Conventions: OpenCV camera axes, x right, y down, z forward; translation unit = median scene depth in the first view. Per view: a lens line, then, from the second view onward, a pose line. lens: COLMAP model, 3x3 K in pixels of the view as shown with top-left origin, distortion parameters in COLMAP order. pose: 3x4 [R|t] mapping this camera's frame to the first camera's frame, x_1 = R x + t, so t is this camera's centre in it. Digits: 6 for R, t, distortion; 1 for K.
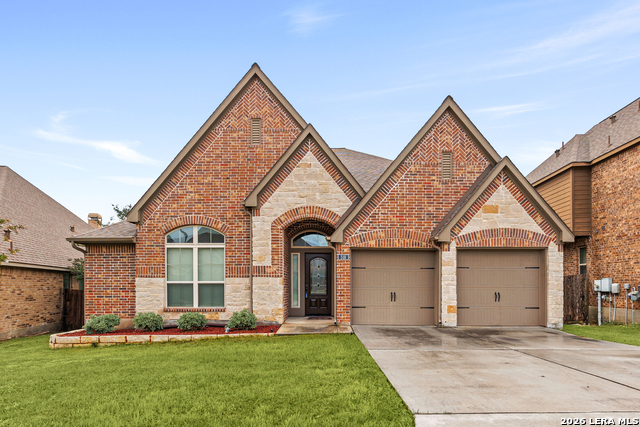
lens RADIAL K [[245.1, 0, 332.8], [0, 245.1, 216.4], [0, 0, 1]] dist [-0.000111, 0.000028]
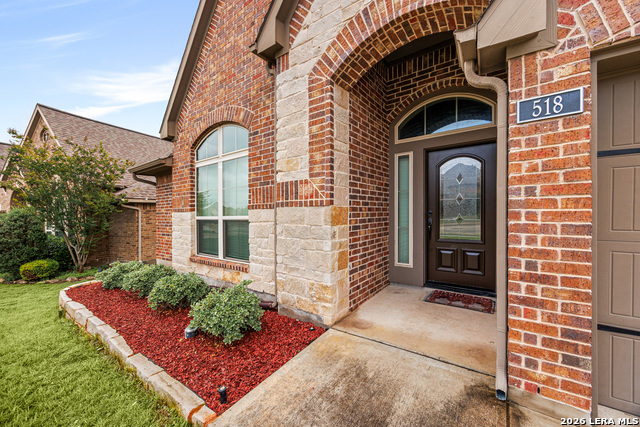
lens RADIAL K [[245.1, 0, 332.8], [0, 245.1, 216.4], [0, 0, 1]] dist [-0.000111, 0.000028]
pose [[0.813471, -0.003763, -0.581593, 0.013796], [0.173515, 0.956010, 0.236510, 0.171269], [0.555119, -0.293309, 0.778340, 0.687950]]
